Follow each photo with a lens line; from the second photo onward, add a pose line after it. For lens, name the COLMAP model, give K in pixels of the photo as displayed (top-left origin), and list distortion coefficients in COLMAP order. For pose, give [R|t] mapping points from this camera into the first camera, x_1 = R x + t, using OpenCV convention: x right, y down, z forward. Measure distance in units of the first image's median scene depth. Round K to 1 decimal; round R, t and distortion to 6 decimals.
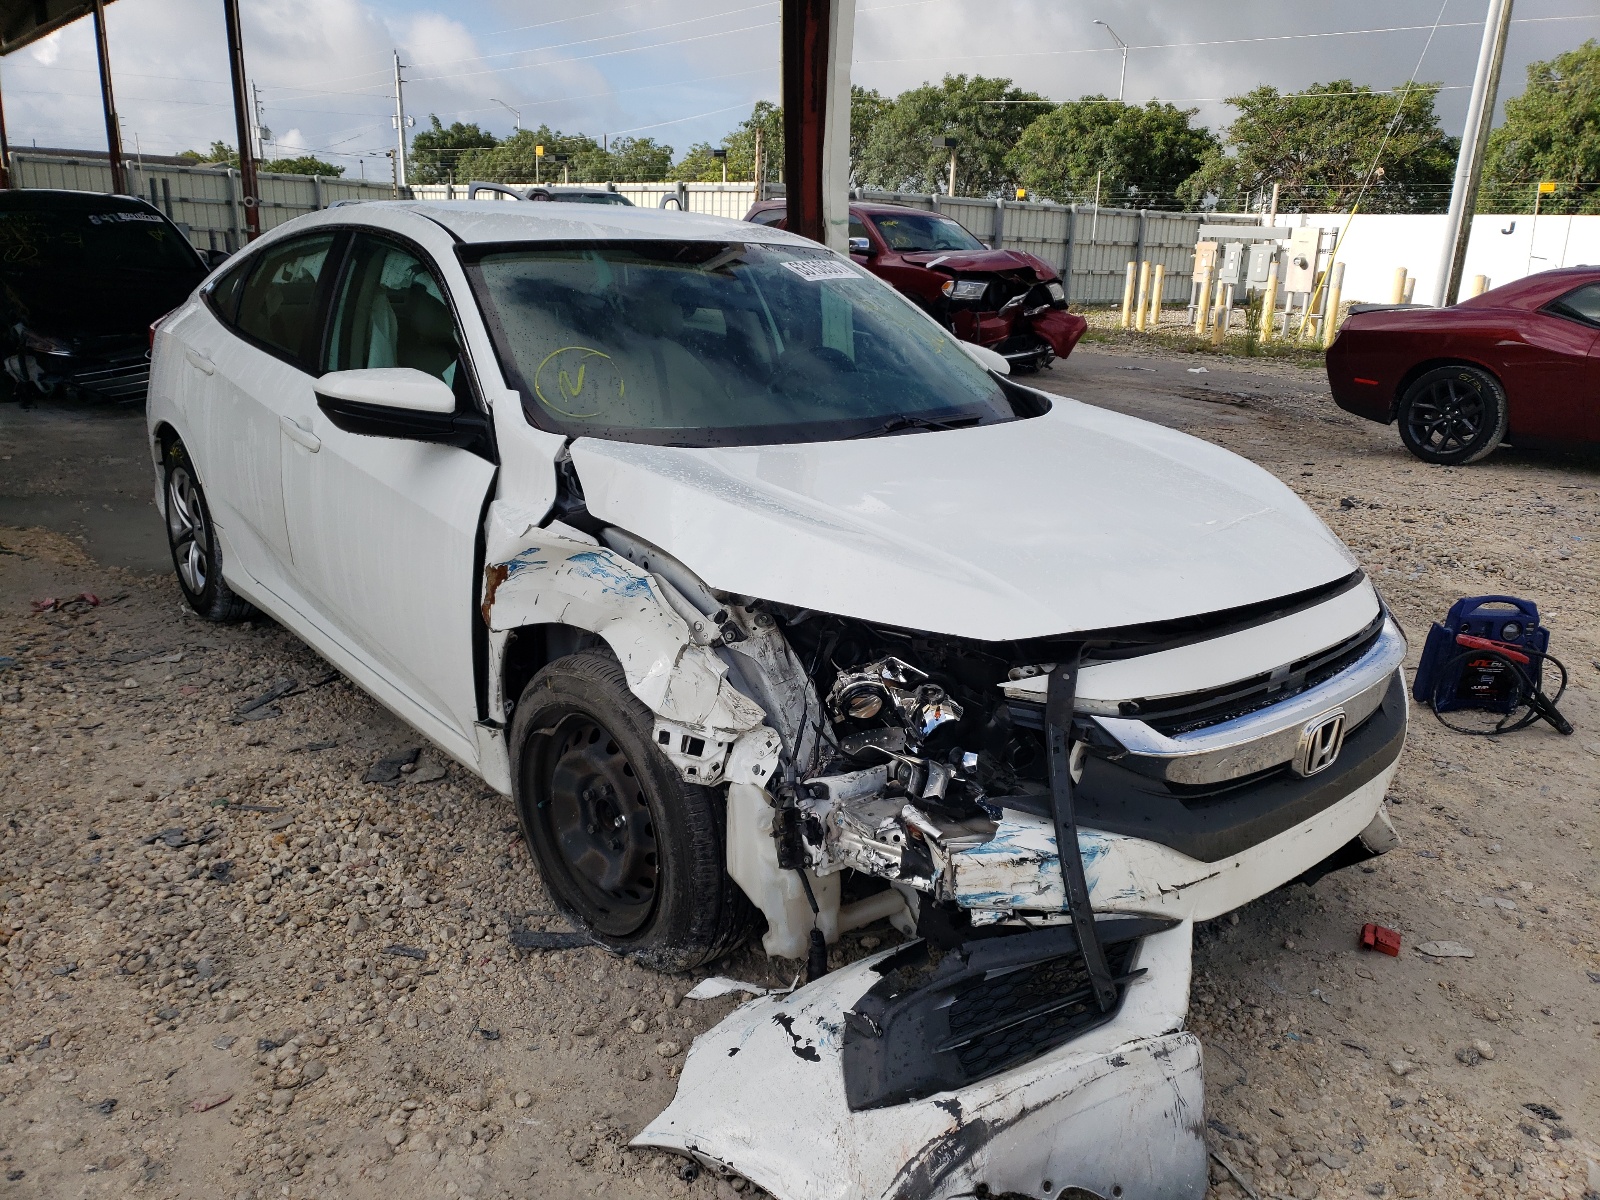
lens RADIAL K [[1201.2, 0, 800.0], [0, 1201.2, 600.0], [0, 0, 1]] dist [0.022496, 0.000546]
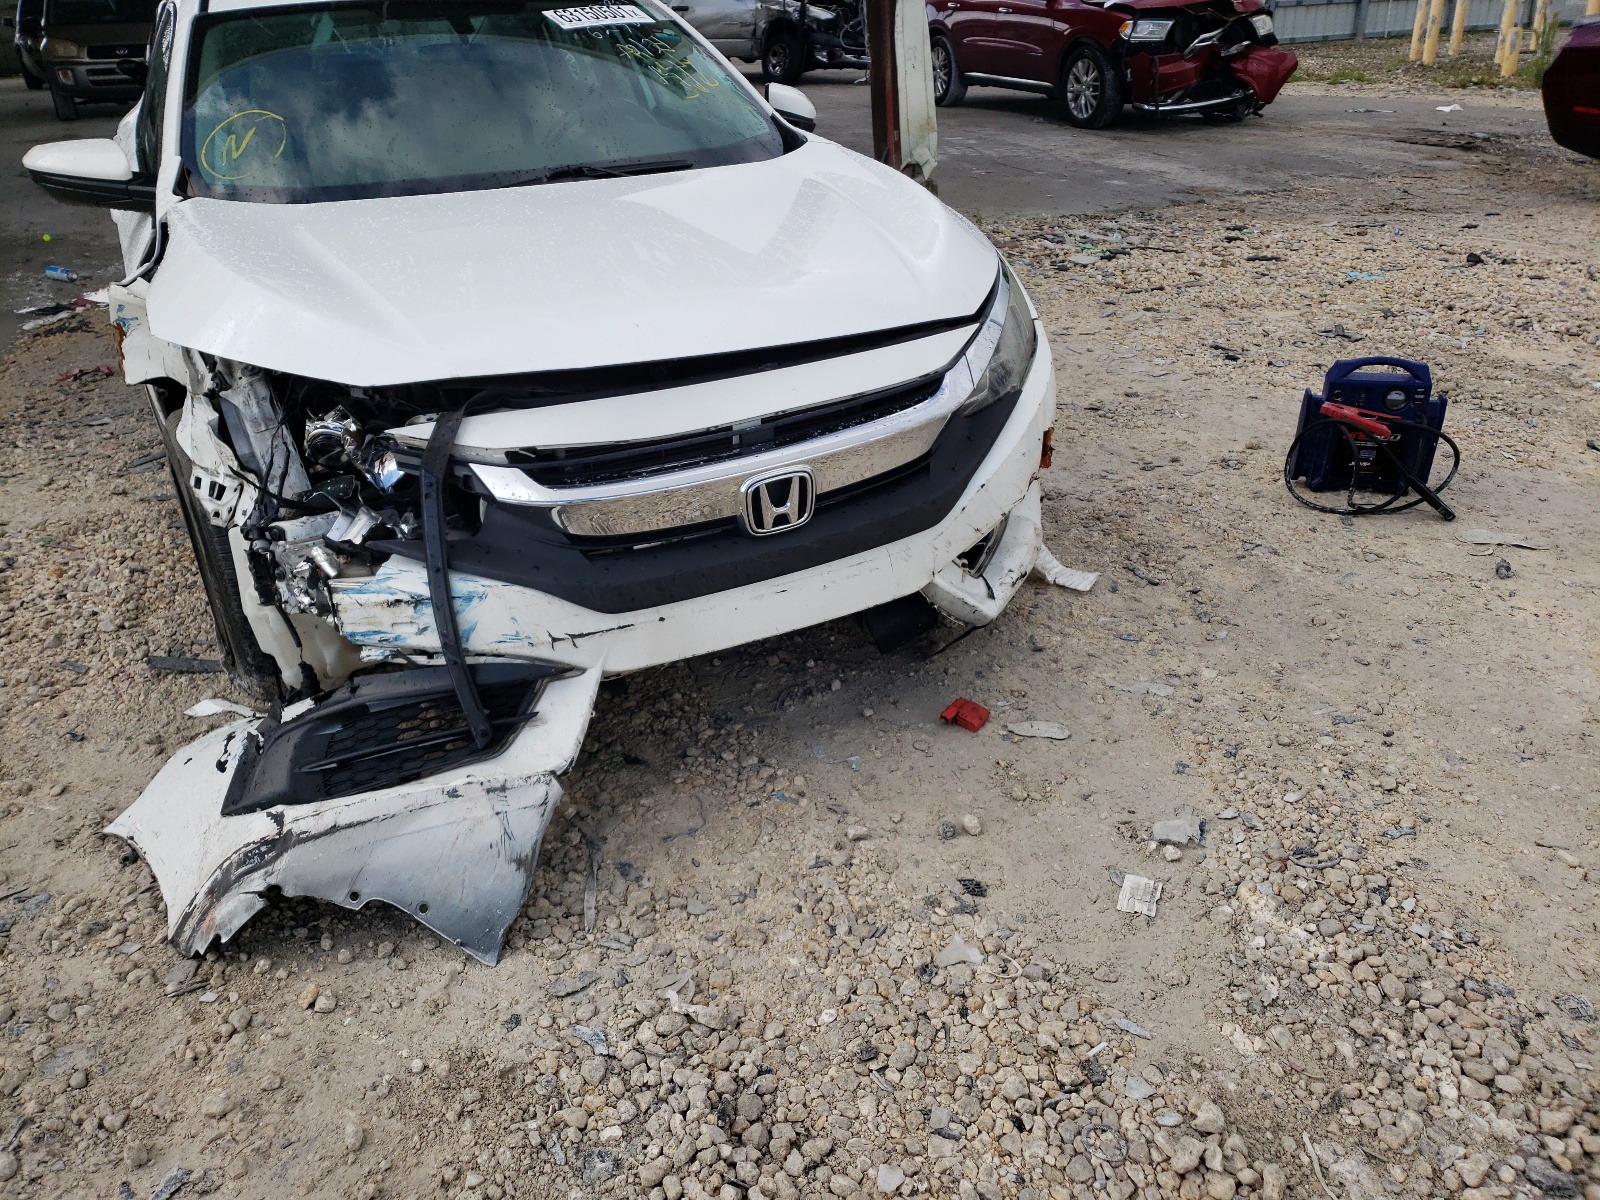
lens RADIAL K [[1220.2, 0, 799.4], [0, 1220.2, 544.0], [0, 0, 1]] dist [0.012840, 0.001772]
pose [[0.968122, 0.031352, -0.248509, 0.754959], [0.000435, 0.991924, 0.126834, 0.033780], [0.250478, -0.122899, 0.960290, 0.084600]]
